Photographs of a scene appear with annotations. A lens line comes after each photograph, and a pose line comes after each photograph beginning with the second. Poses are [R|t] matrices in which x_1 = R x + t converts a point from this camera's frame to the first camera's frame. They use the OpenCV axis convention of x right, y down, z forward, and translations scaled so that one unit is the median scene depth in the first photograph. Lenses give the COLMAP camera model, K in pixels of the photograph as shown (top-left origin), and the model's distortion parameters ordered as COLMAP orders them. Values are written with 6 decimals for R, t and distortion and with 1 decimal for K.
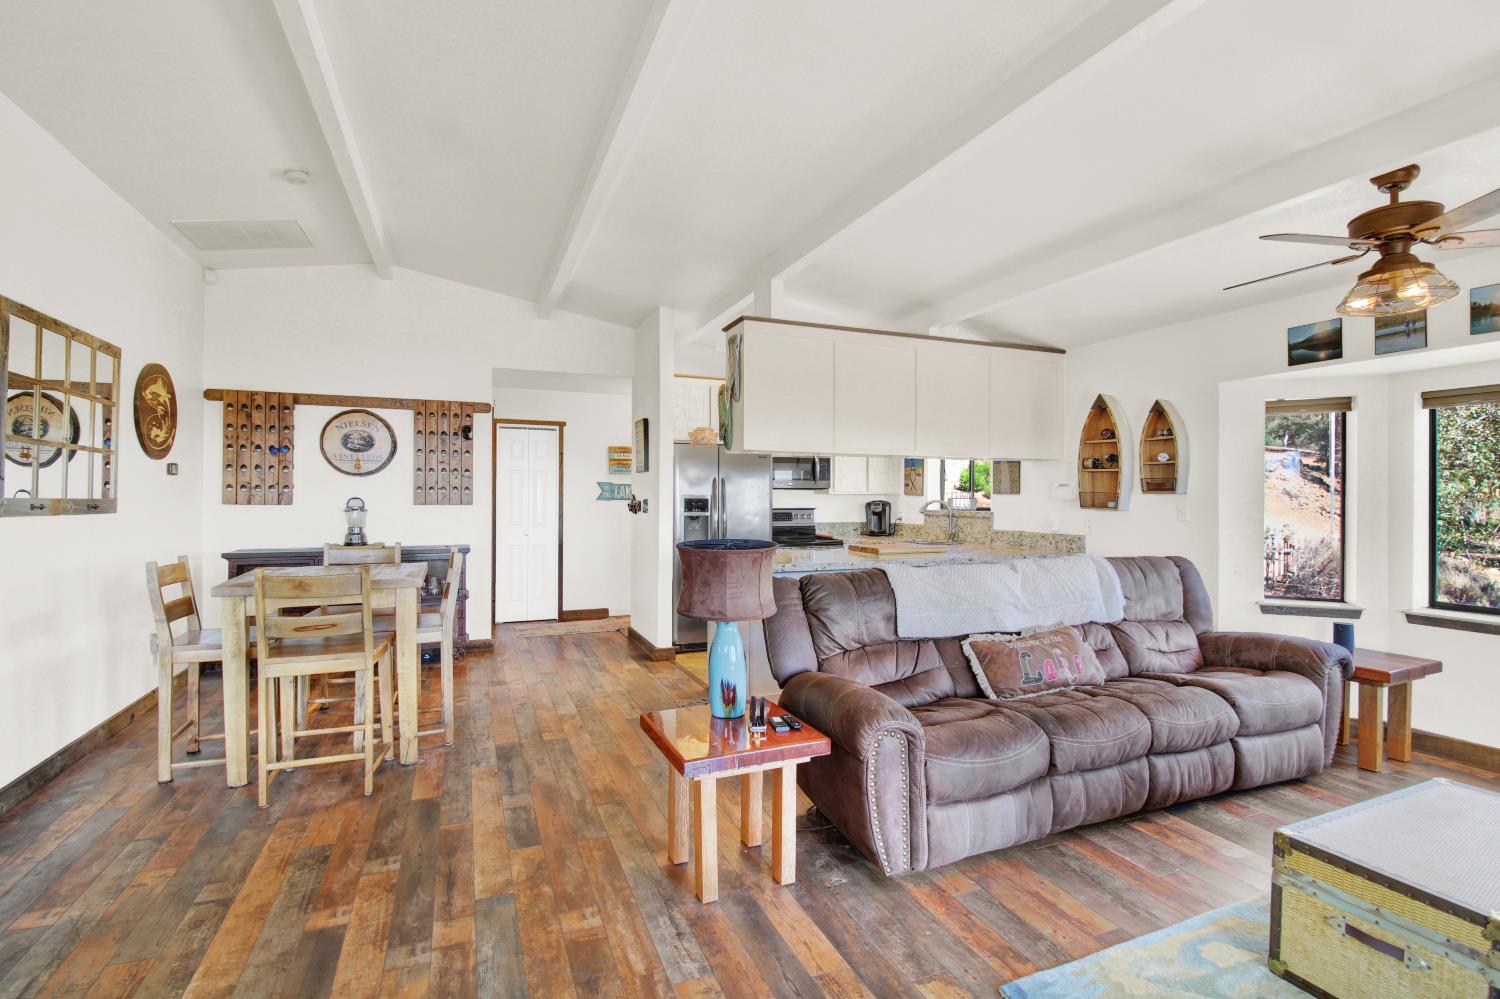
lens RADIAL K [[702.7, 0, 755.7], [0, 702.7, 493.9], [0, 0, 1]] dist [-0.000276, -0.012883]
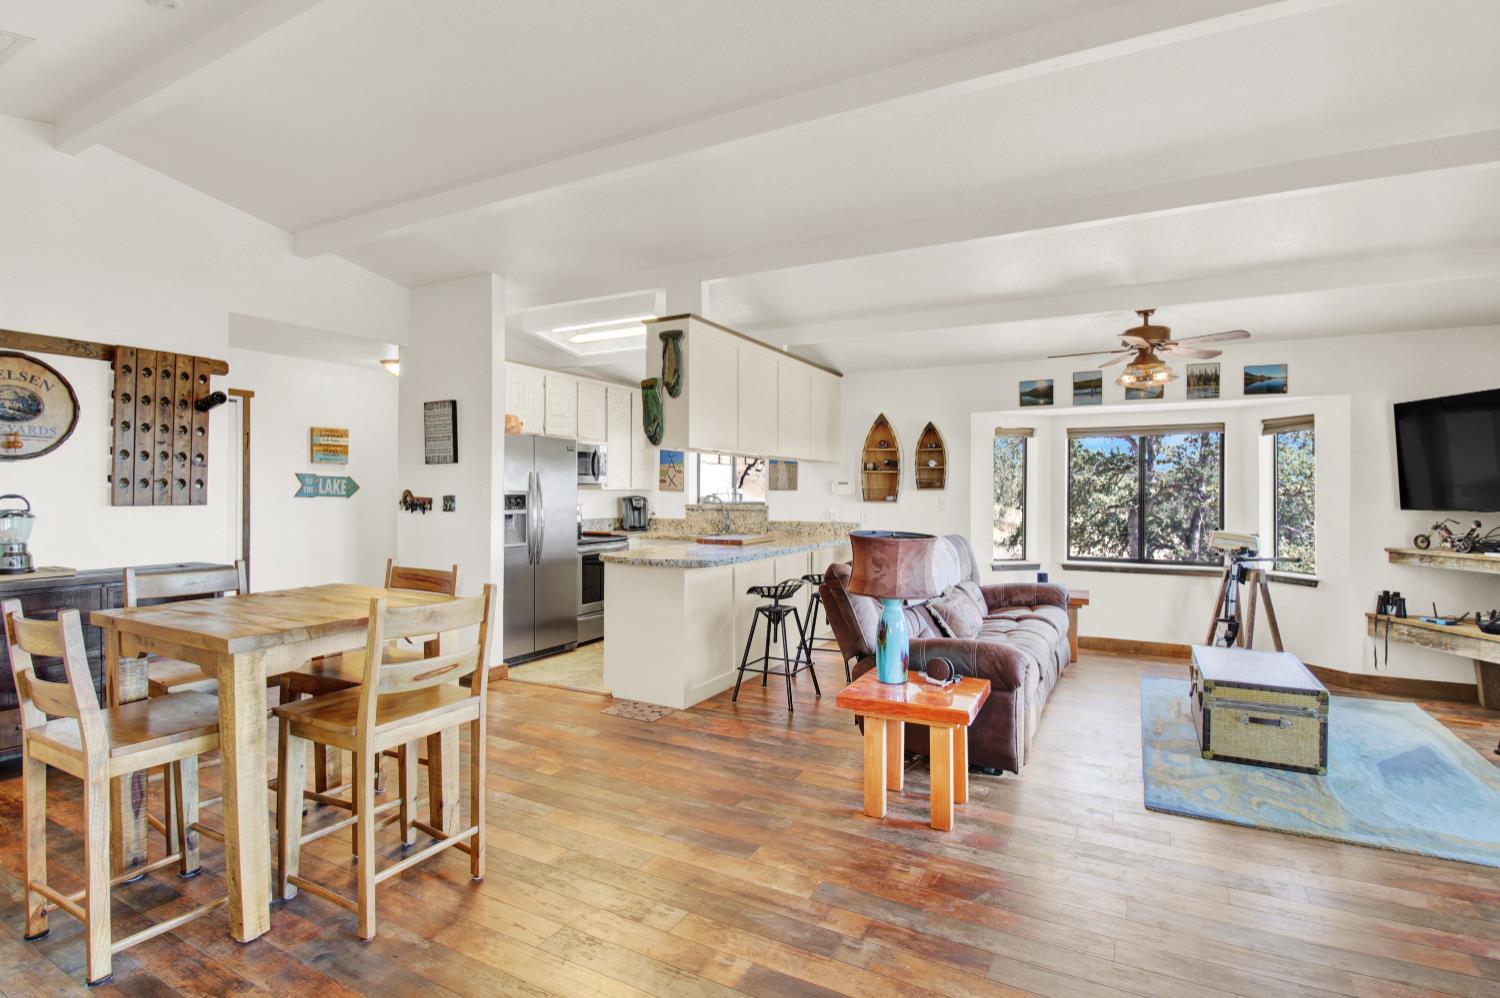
lens RADIAL K [[720.0, 0, 752.5], [0, 720.0, 492.4], [0, 0, 1]] dist [-0.001260, -0.012427]
pose [[0.772221, -0.001767, 0.635352, -0.458692], [-0.002232, 0.999982, 0.005494, -0.002266], [-0.635350, -0.005660, 0.772203, 0.108171]]
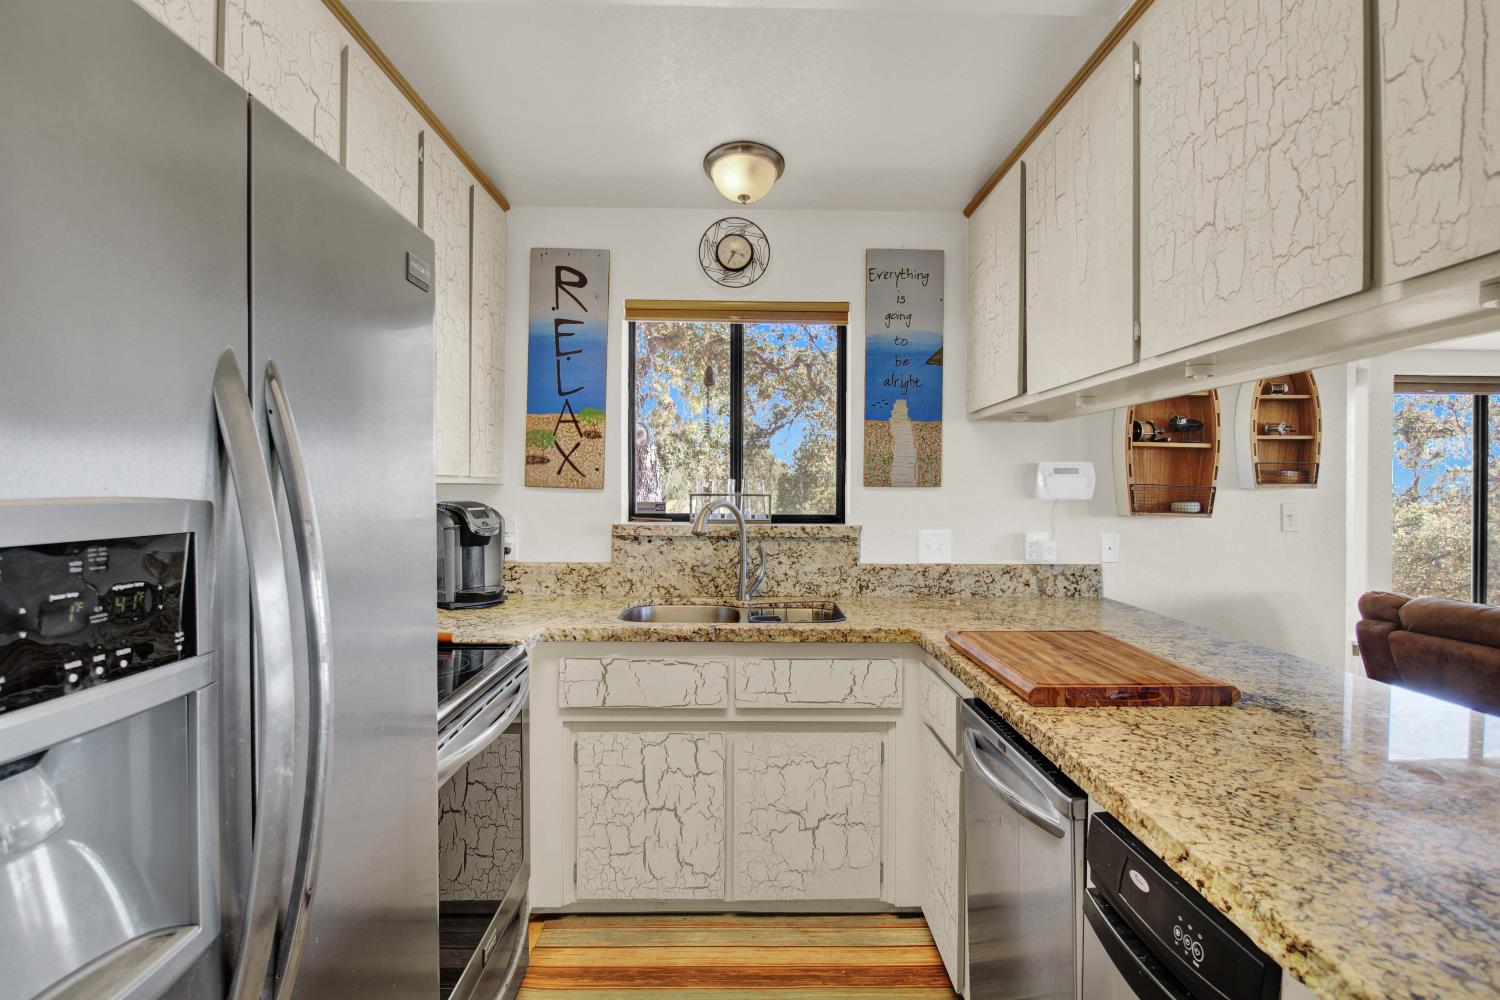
lens RADIAL K [[757.8, 0, 750.0], [0, 757.8, 500.0], [0, 0, 1]] dist [-0.019880, -0.000283]
pose [[0.368537, -0.018766, 0.929424, -0.155229], [-0.007407, 0.999705, 0.023122, -0.001685], [-0.929584, -0.015406, 0.368289, 0.935032]]
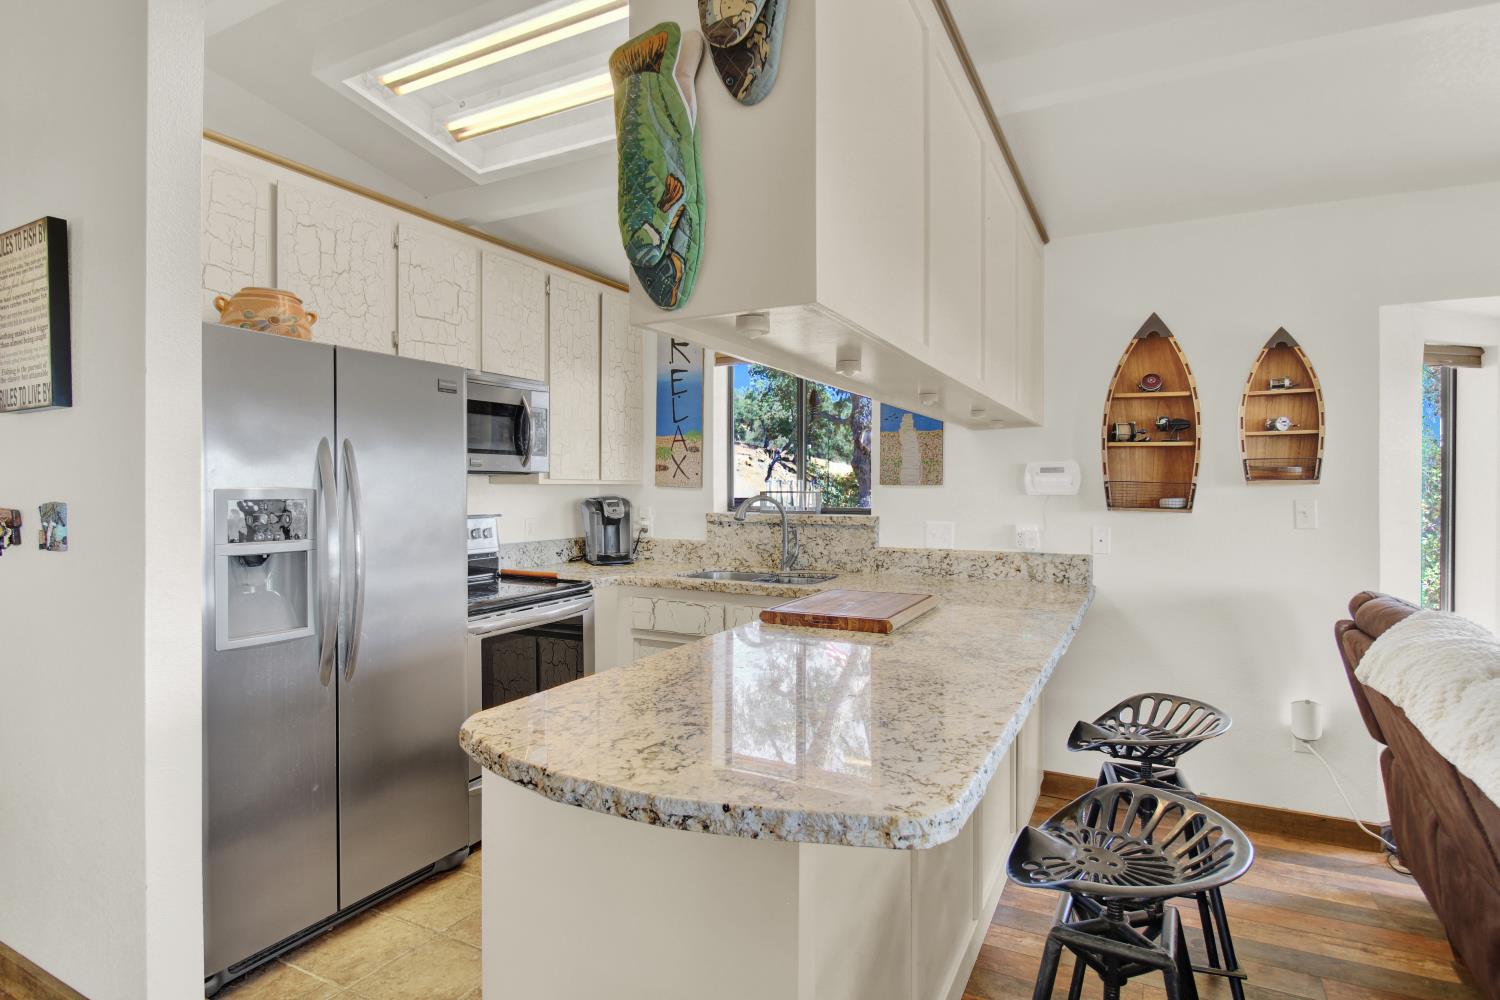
lens RADIAL K [[779.1, 0, 753.3], [0, 779.1, 490.9], [0, 0, 1]] dist [-0.004266, -0.000351]
pose [[0.764667, -0.006724, 0.644391, -0.154721], [-0.000291, 0.999942, 0.010780, -0.001595], [-0.644426, -0.008431, 0.764620, 0.615170]]
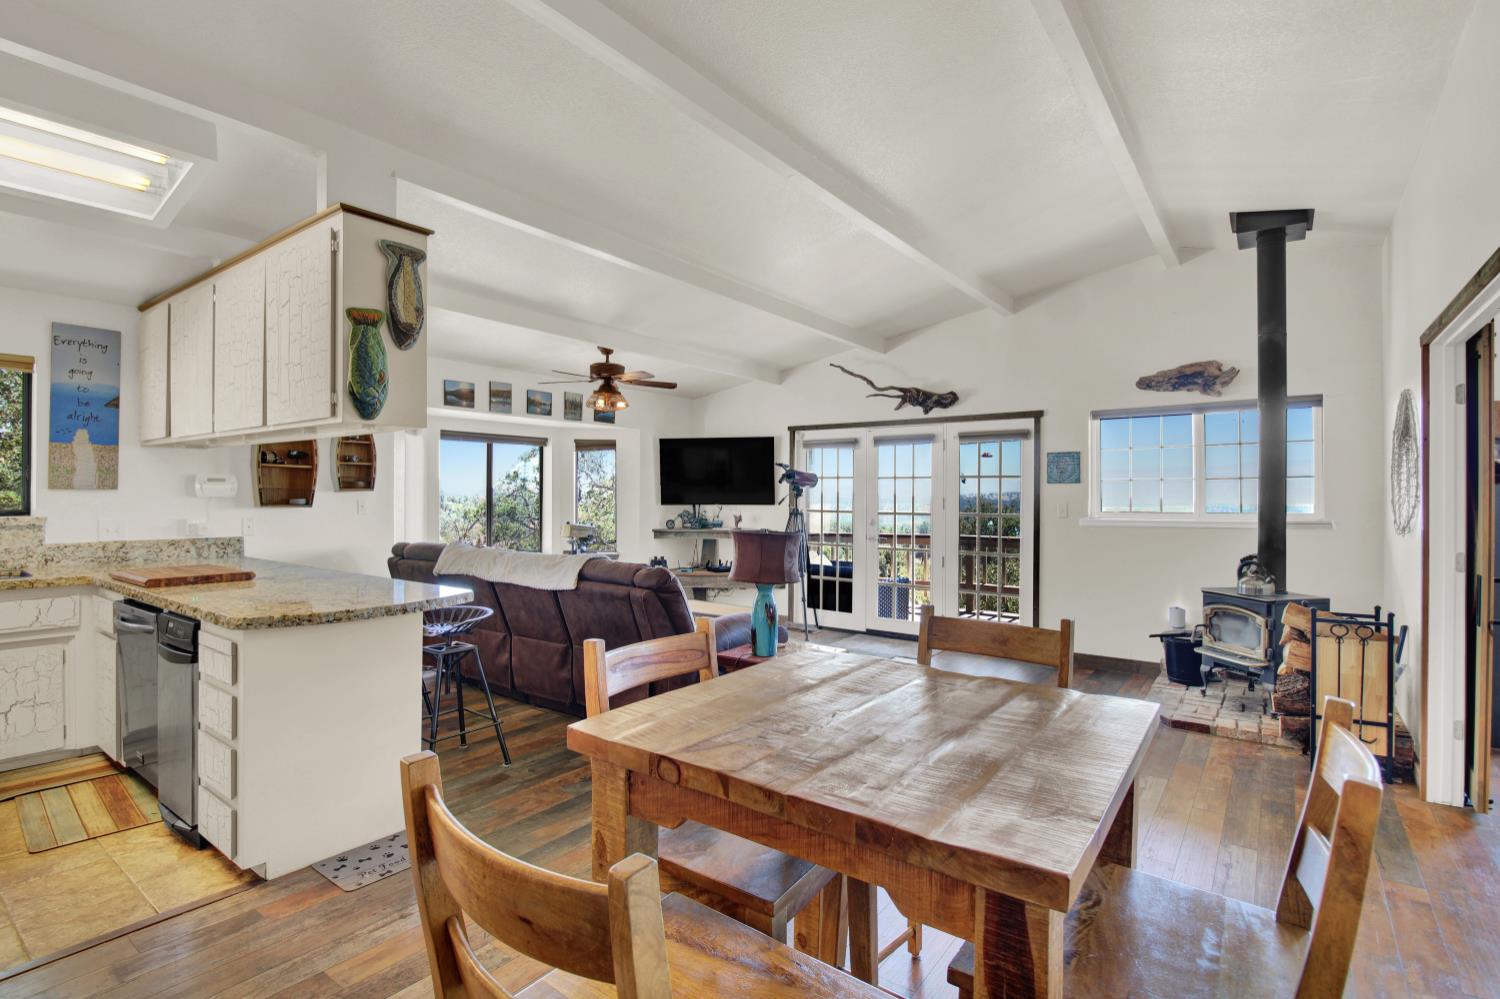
lens RADIAL K [[720.0, 0, 752.5], [0, 720.0, 492.9], [0, 0, 1]] dist [-0.001260, -0.012427]
pose [[-0.514177, -0.004338, 0.857673, -0.585526], [-0.010202, 0.999947, -0.001058, -0.002011], [-0.857624, -0.009294, -0.514194, 0.822748]]
